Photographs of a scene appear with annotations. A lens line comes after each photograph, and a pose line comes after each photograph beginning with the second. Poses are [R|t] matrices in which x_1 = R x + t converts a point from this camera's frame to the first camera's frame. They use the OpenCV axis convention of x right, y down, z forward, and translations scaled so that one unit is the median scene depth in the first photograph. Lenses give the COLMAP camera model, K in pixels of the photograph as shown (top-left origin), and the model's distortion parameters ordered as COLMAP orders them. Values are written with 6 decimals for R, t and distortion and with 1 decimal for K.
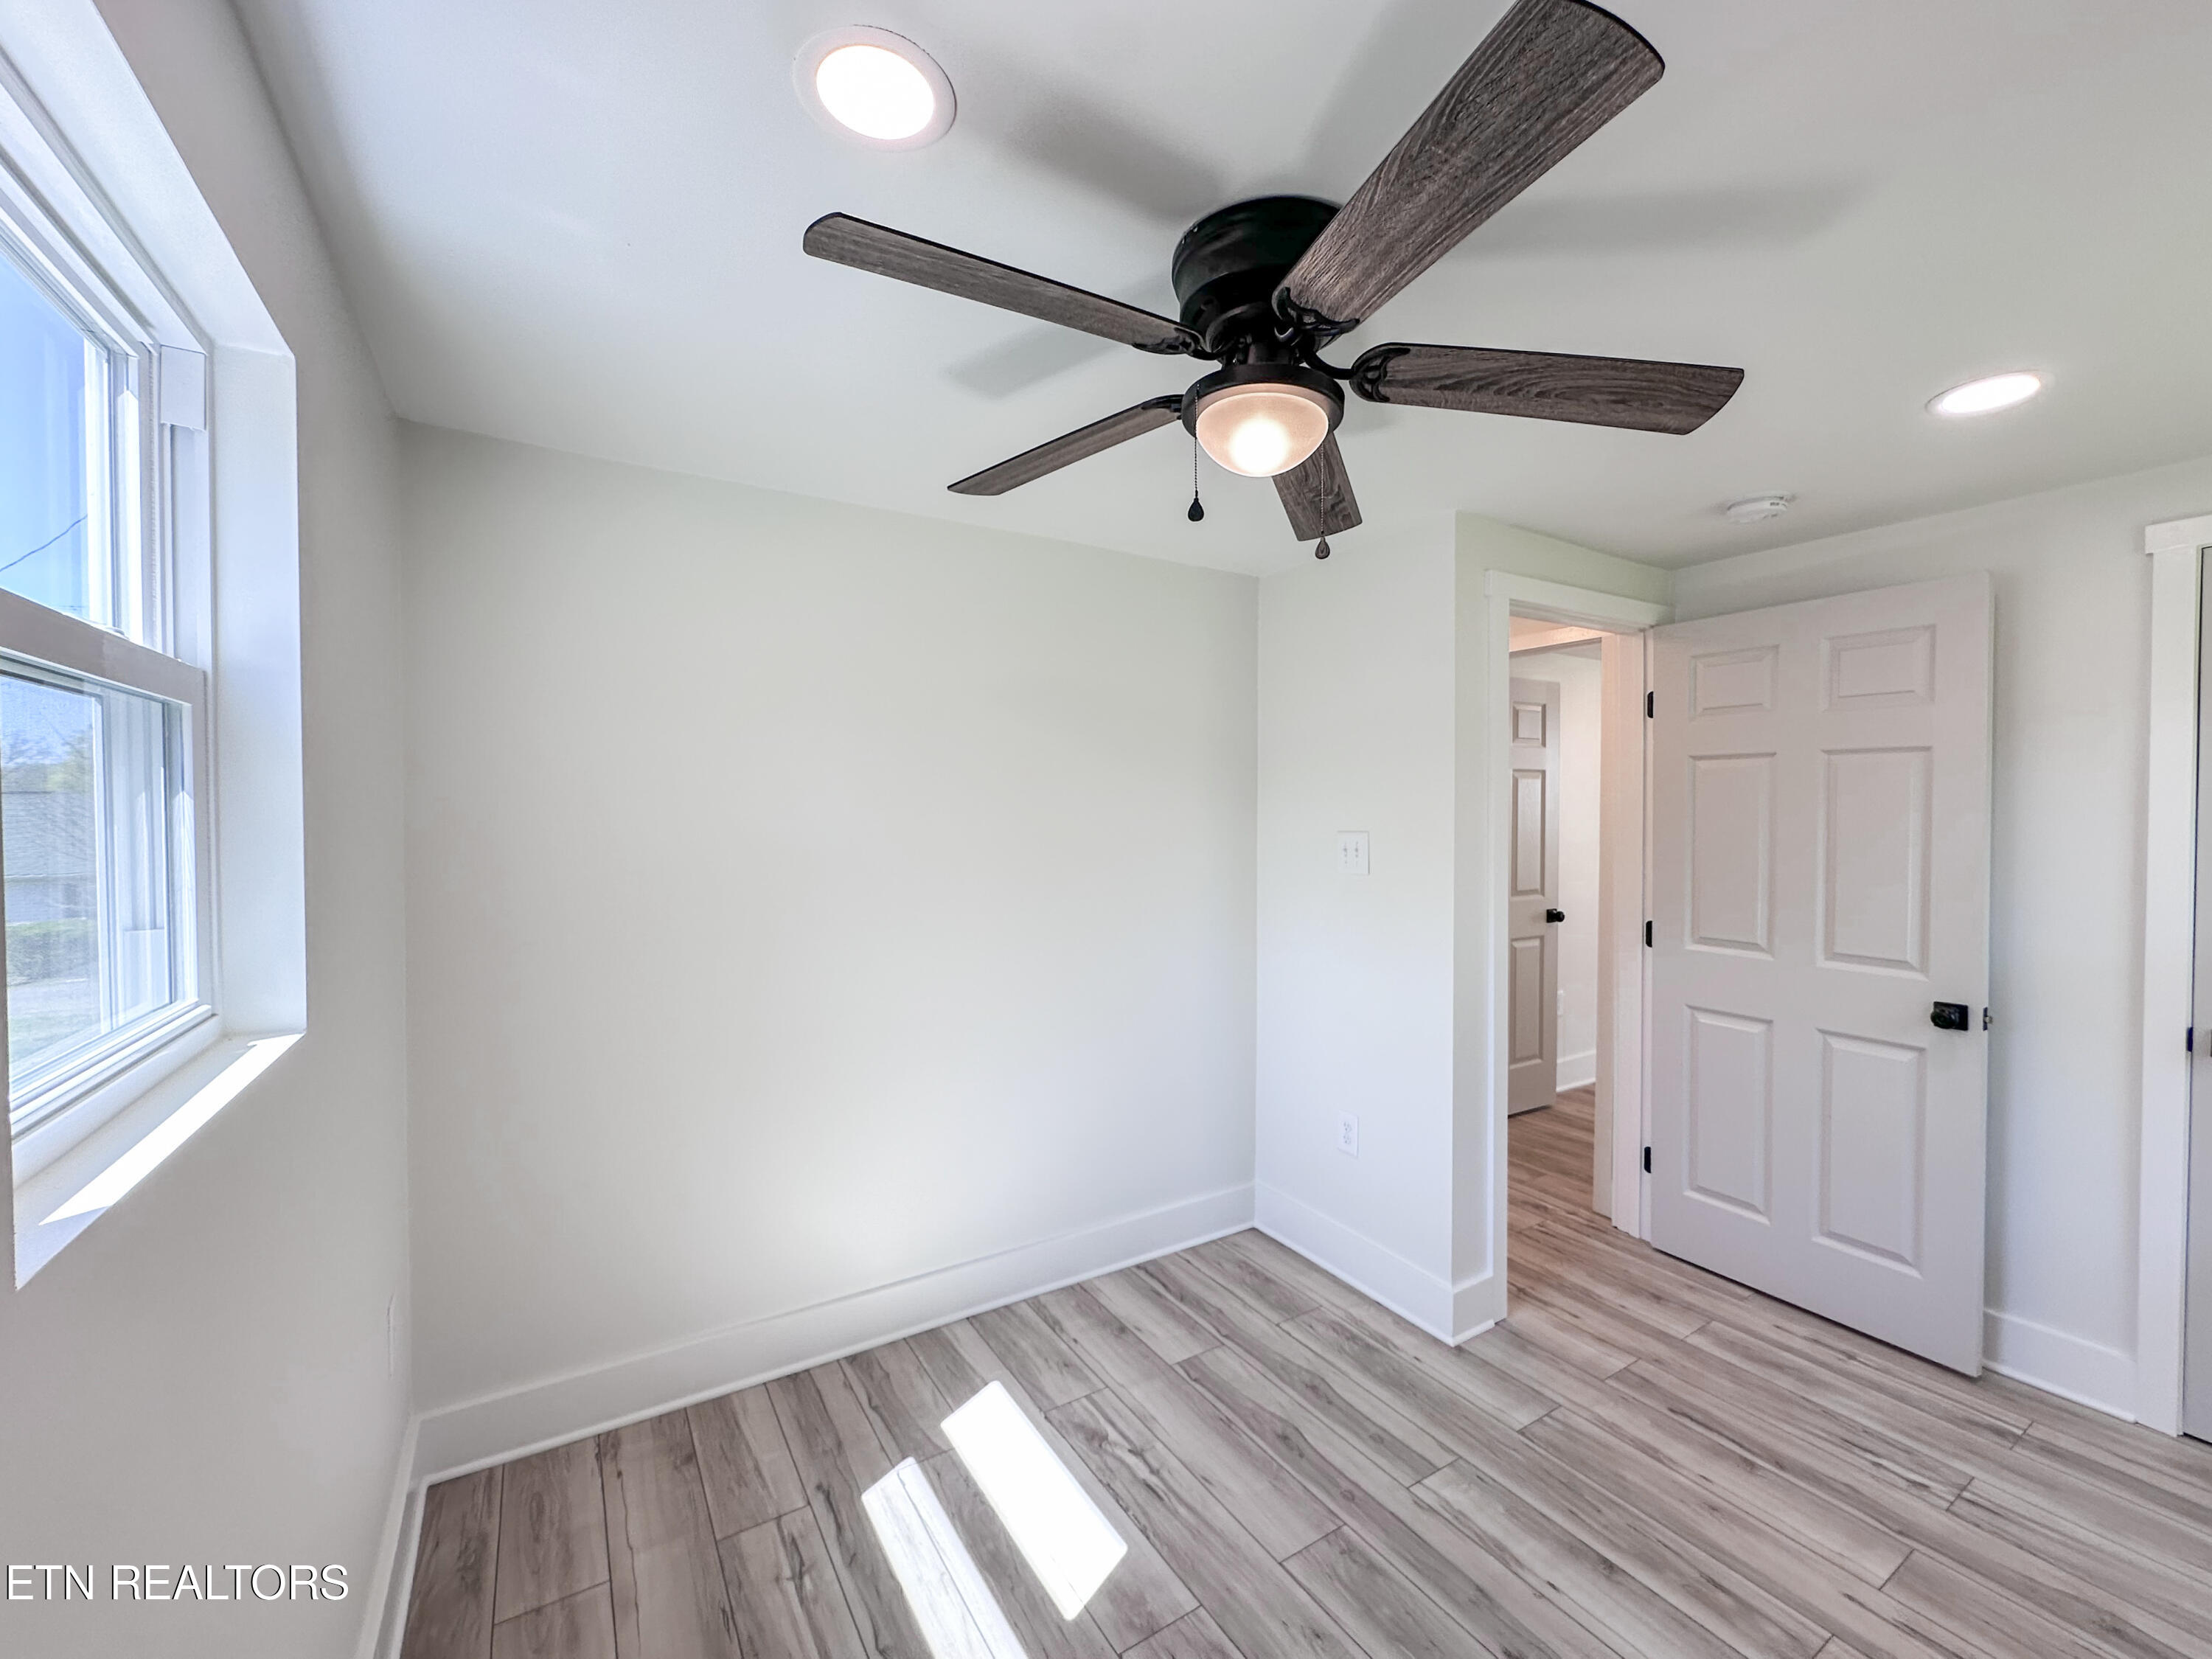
lens RADIAL K [[900.0, 0, 1110.6], [0, 900.0, 825.8], [0, 0, 1]] dist [-0.004776, 0.000633]
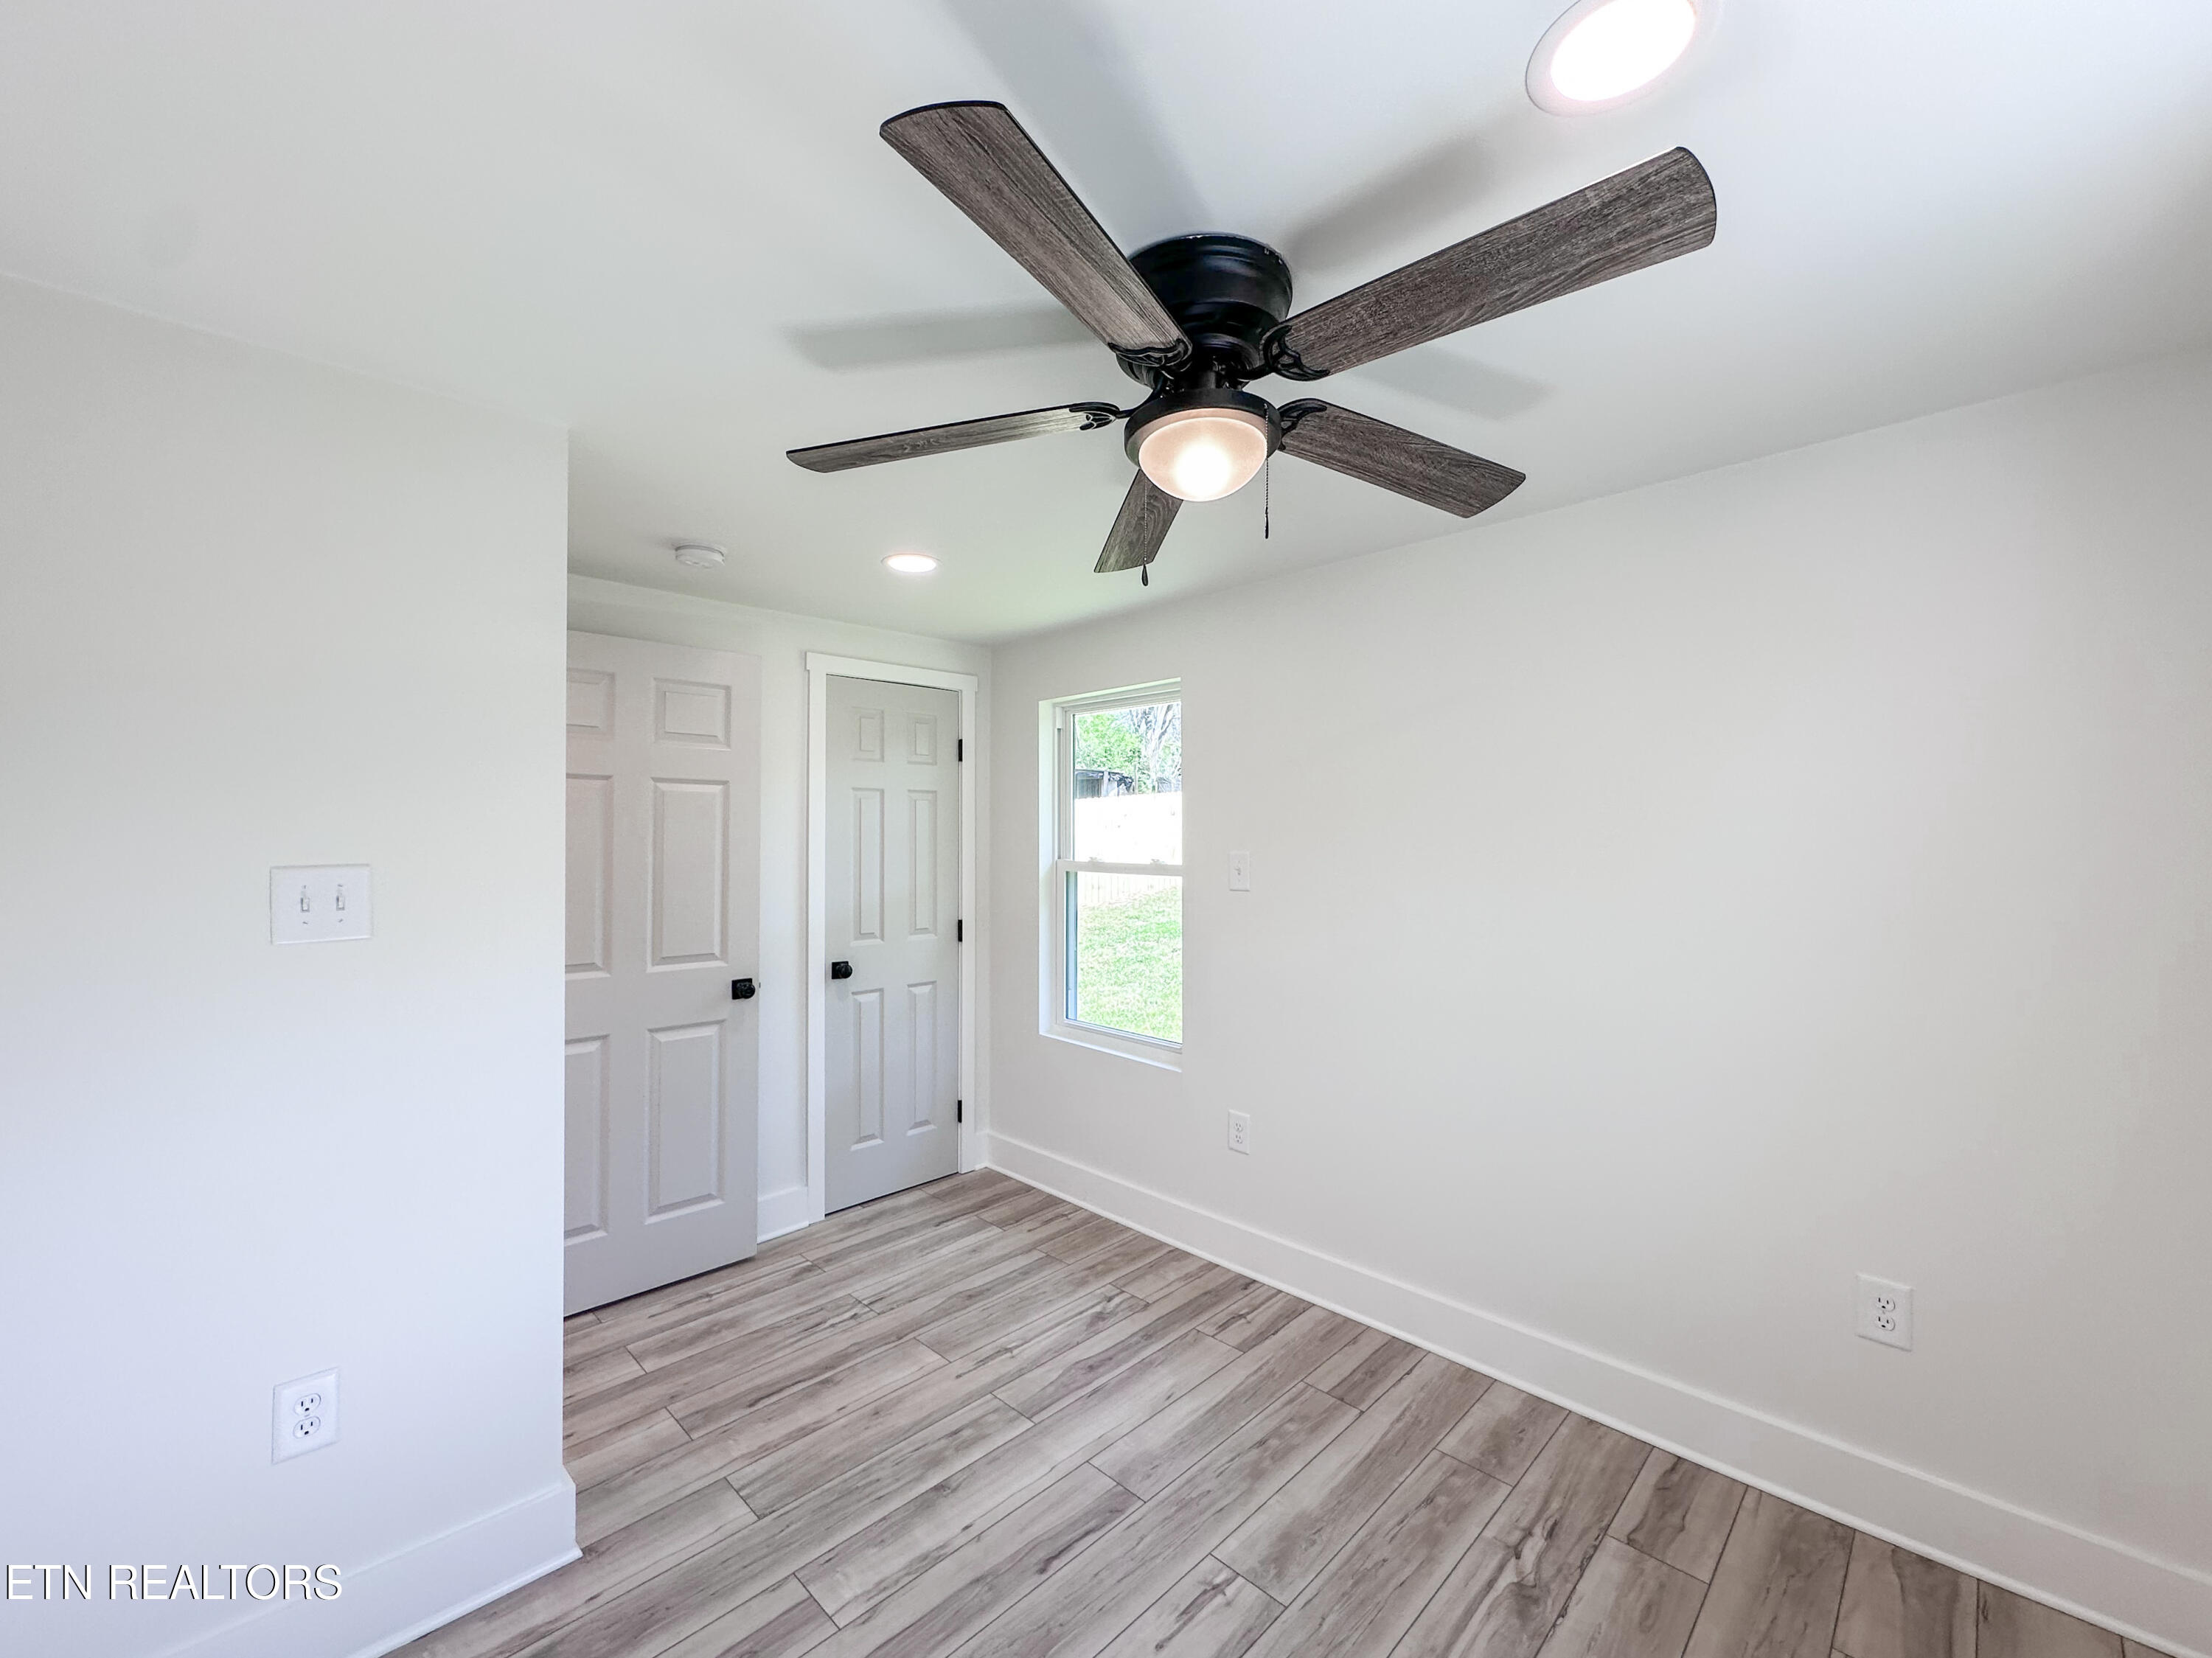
lens RADIAL K [[900.0, 0, 1105.4], [0, 900.0, 827.5], [0, 0, 1]] dist [-0.004776, 0.000633]
pose [[-0.228314, 0.007275, 0.973560, -0.502688], [0.015399, 0.999874, -0.003860, -0.011020], [-0.973466, 0.014110, -0.228397, 0.847971]]
